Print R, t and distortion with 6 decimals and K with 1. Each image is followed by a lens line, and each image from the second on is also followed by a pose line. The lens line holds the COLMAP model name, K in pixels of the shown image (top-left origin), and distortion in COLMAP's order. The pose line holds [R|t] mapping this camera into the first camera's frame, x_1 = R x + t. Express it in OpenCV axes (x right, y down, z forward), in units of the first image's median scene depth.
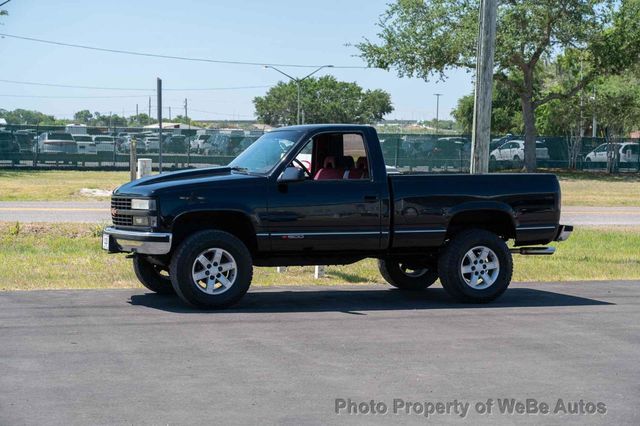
lens RADIAL K [[1316.1, 0, 344.2], [0, 1316.1, 243.5], [0, 0, 1]] dist [0.027727, 0.000000]
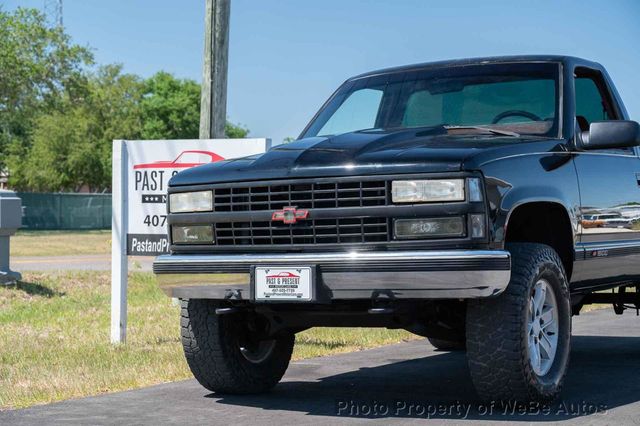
lens RADIAL K [[1316.1, 0, 321.4], [0, 1316.1, 217.3], [0, 0, 1]] dist [0.027727, 0.000000]
pose [[0.783433, -0.022595, 0.621065, -0.455403], [0.073426, 0.995705, -0.056397, 0.002086], [-0.617124, 0.089785, 0.781727, 0.660189]]
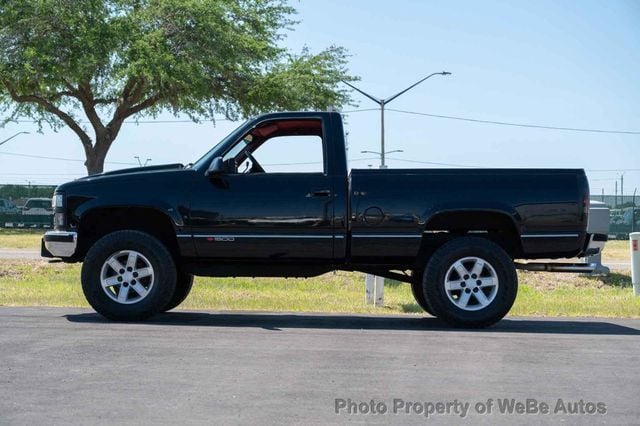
lens RADIAL K [[1316.0, 0, 320.5], [0, 1316.0, 214.4], [0, 0, 1]] dist [0.014758, 0.000000]
pose [[0.925583, -0.010258, -0.378405, 0.345102], [-0.024432, 0.995930, -0.086759, 0.051518], [0.377755, 0.089548, 0.921565, 0.240037]]
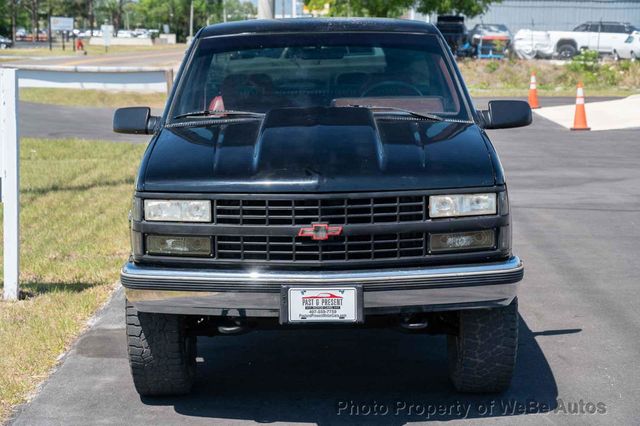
lens RADIAL K [[1316.1, 0, 316.1], [0, 1316.1, 224.6], [0, 0, 1]] dist [0.027727, 0.000000]
pose [[0.381768, -0.155142, 0.911145, -0.579053], [0.078421, 0.987694, 0.135317, -0.086988], [-0.920925, 0.019793, 0.389236, 0.855770]]
